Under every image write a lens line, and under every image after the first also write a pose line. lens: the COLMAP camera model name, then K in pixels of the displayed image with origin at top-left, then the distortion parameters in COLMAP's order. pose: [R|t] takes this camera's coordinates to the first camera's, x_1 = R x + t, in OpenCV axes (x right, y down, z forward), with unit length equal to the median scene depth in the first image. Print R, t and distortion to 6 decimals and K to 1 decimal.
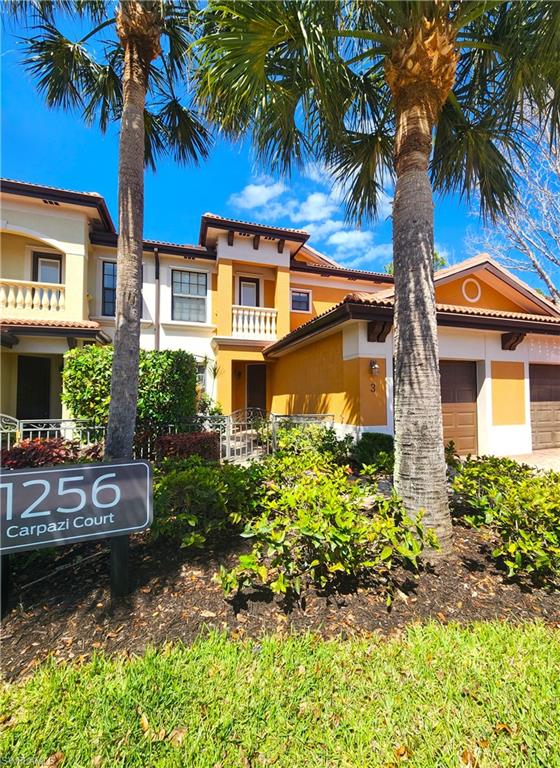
lens RADIAL K [[312.6, 0, 279.9], [0, 312.6, 384.0], [0, 0, 1]] dist [0.000425, -0.000173]
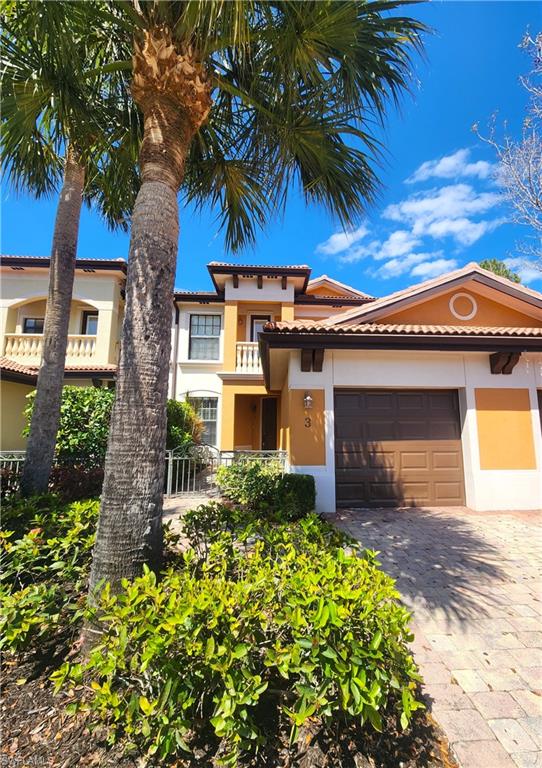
lens RADIAL K [[298.5, 0, 293.6], [0, 298.5, 386.7], [0, 0, 1]] dist [-0.003877, -0.000038]
pose [[0.969260, -0.030873, -0.244096, 0.273846], [0.007615, 0.995385, -0.095656, -0.004682], [0.245923, 0.090856, 0.965022, 0.088867]]
